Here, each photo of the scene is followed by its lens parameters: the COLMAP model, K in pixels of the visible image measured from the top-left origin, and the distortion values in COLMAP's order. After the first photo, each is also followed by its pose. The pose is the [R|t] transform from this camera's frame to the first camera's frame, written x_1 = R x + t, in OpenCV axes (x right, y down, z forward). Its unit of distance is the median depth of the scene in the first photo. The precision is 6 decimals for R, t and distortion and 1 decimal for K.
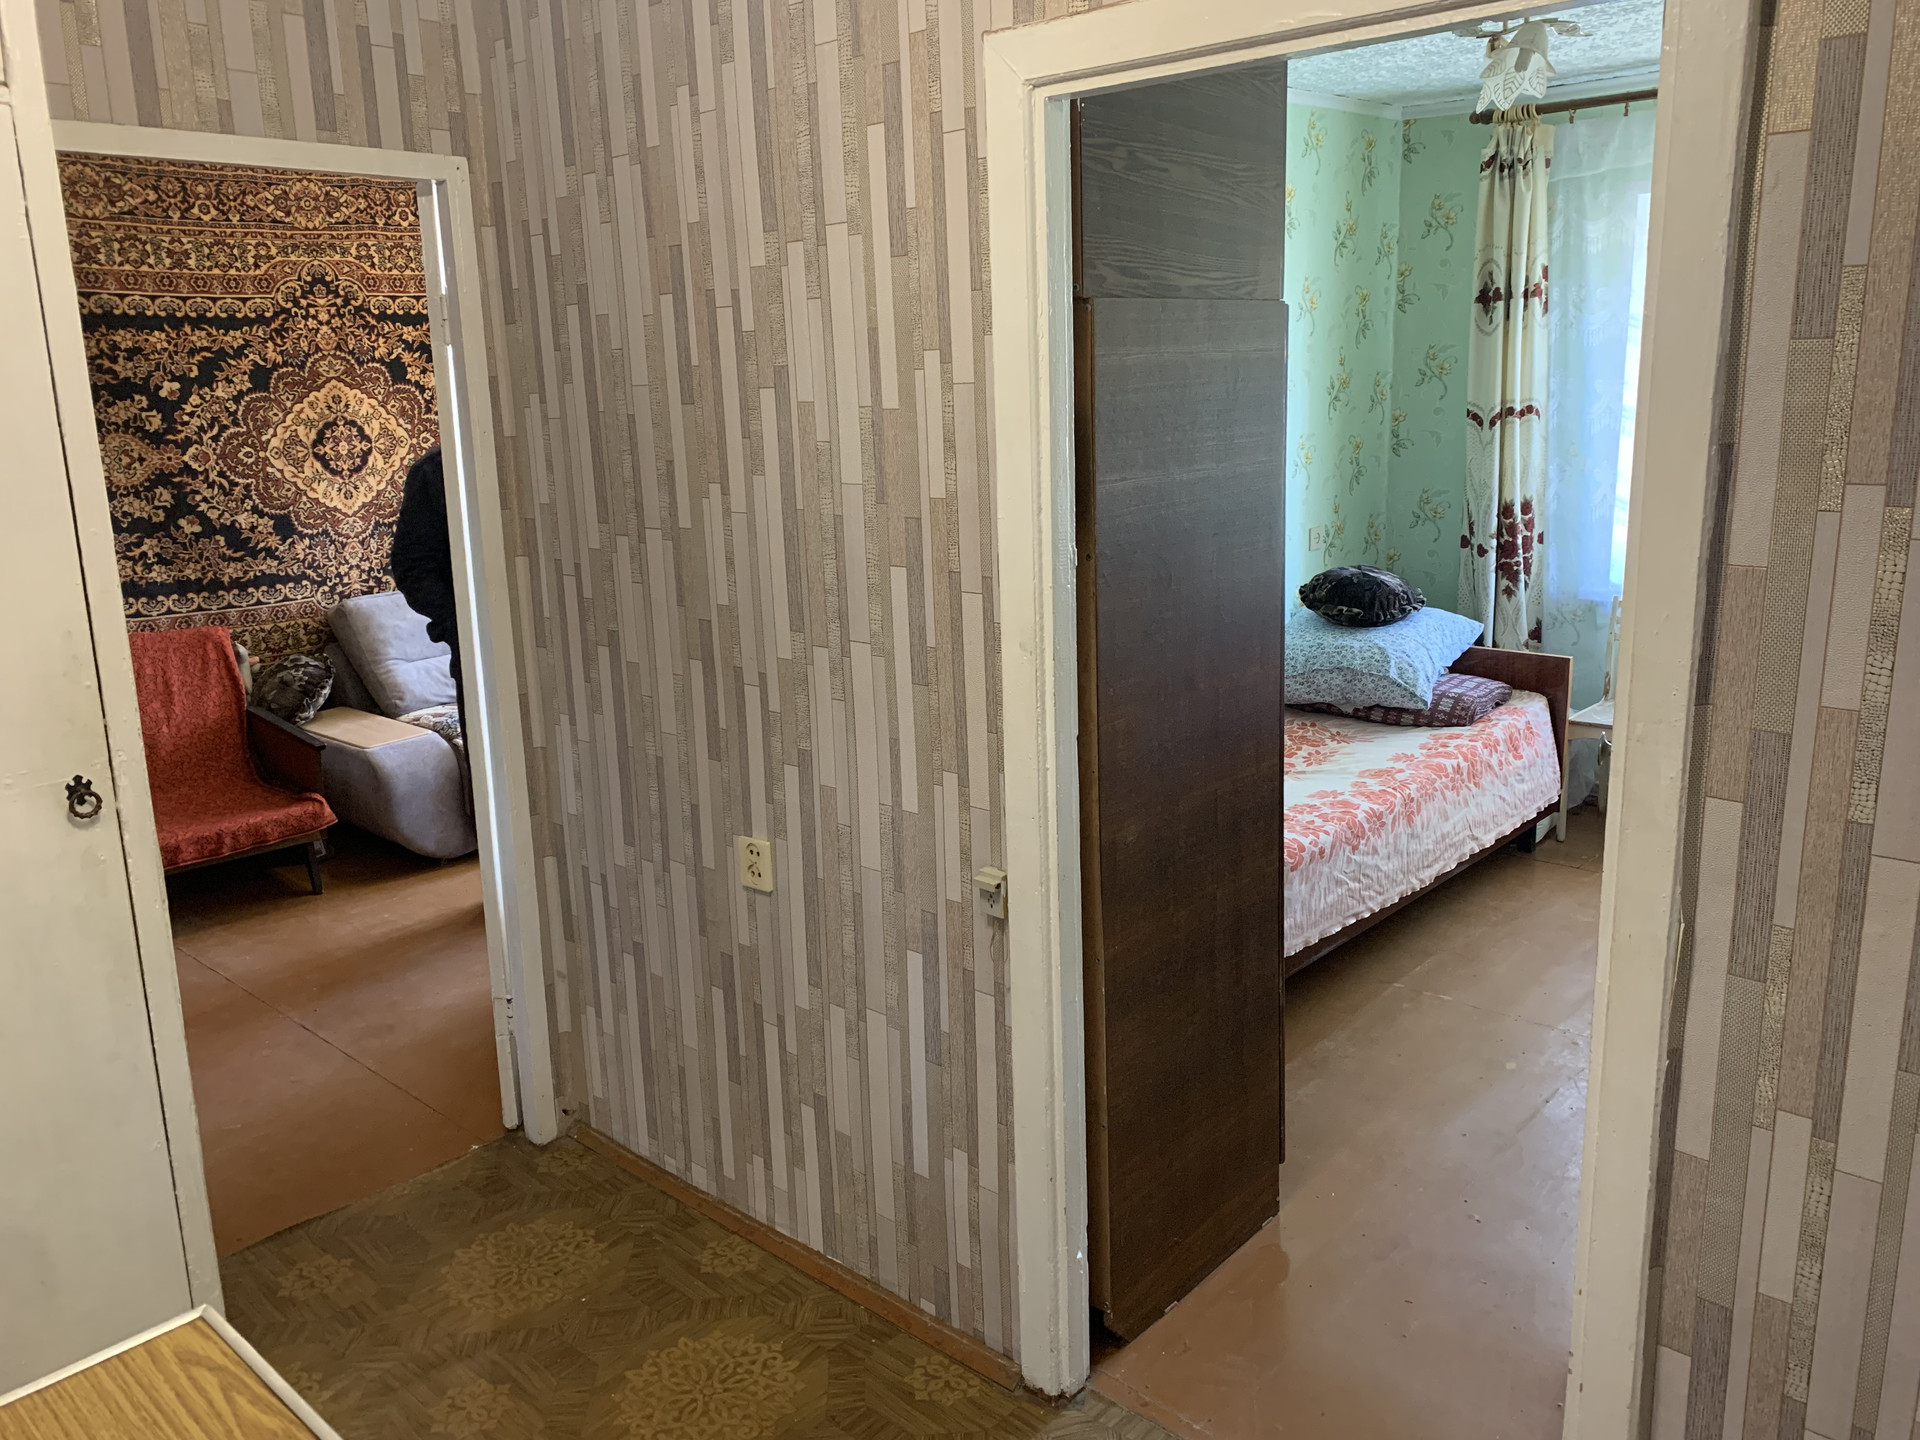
lens RADIAL K [[1453.5, 0, 971.7], [0, 1453.5, 706.6], [0, 0, 1]] dist [0.026706, -0.033822]
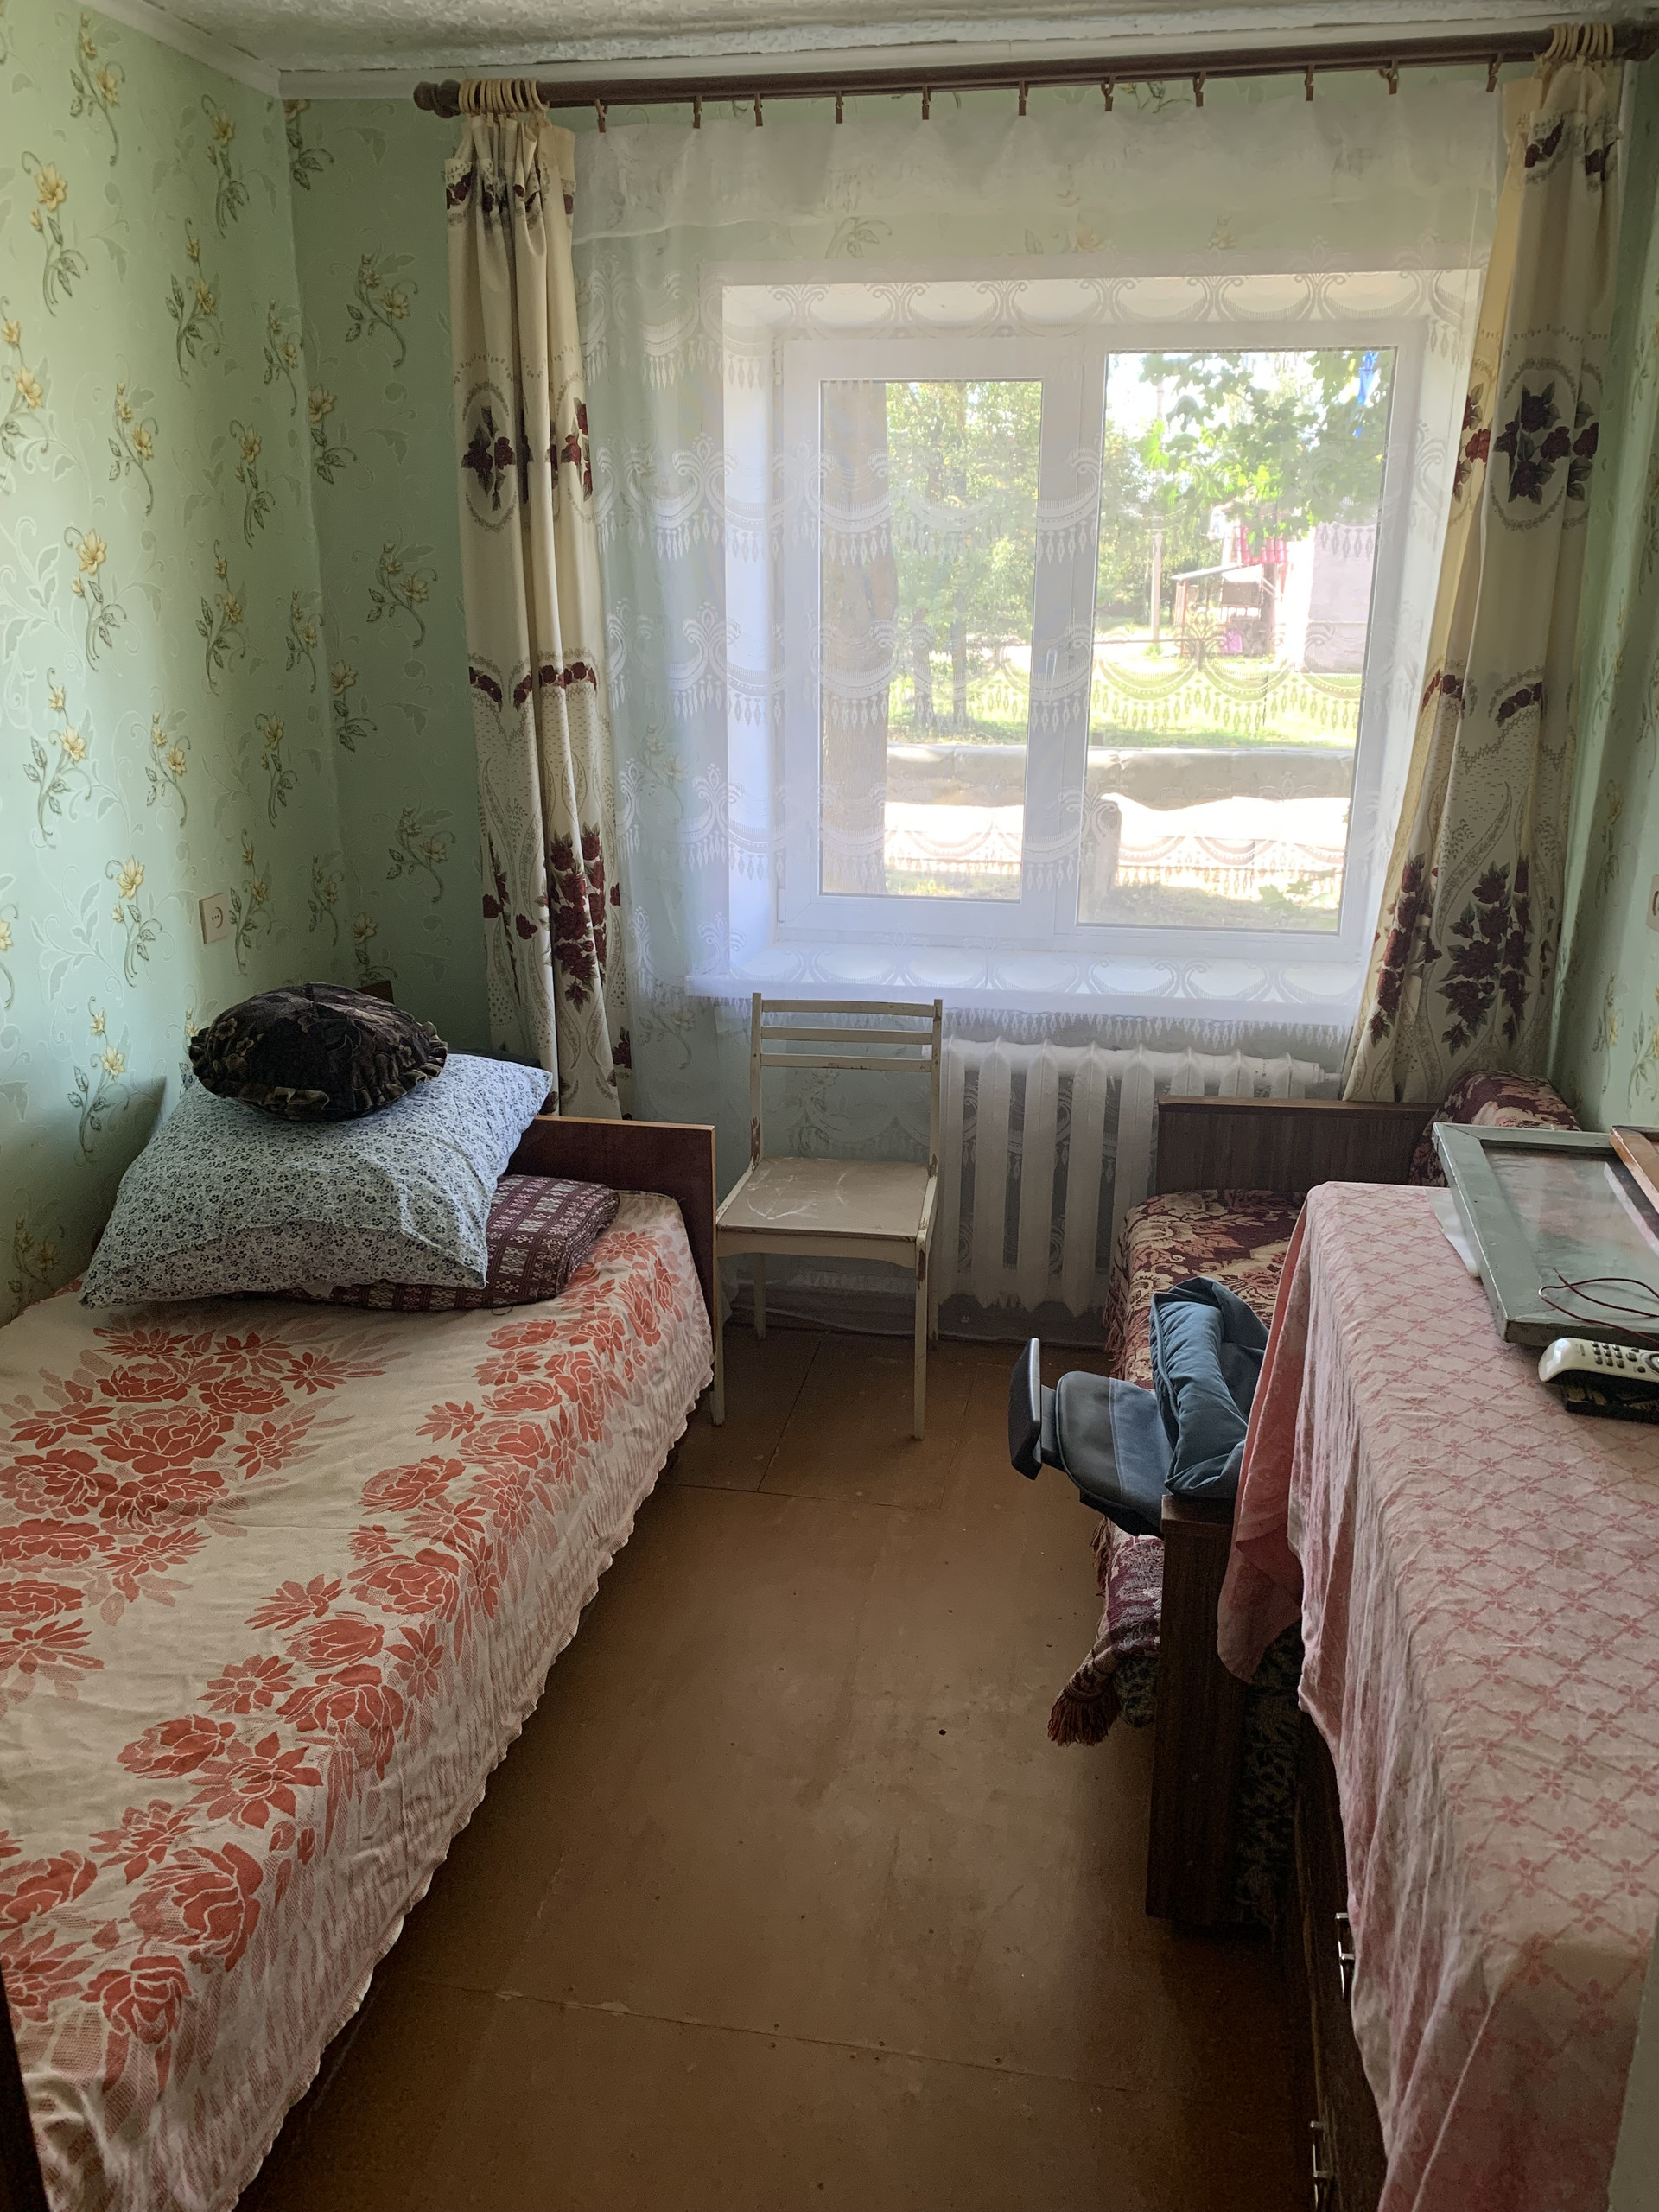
lens RADIAL K [[1674.5, 0, 824.1], [0, 1674.5, 1096.2], [0, 0, 1]] dist [0.026706, -0.033822]
pose [[0.847317, -0.127355, 0.515591, 0.113979], [0.094377, 0.991478, 0.089803, -0.094326], [-0.522634, -0.027432, 0.852116, 0.413633]]
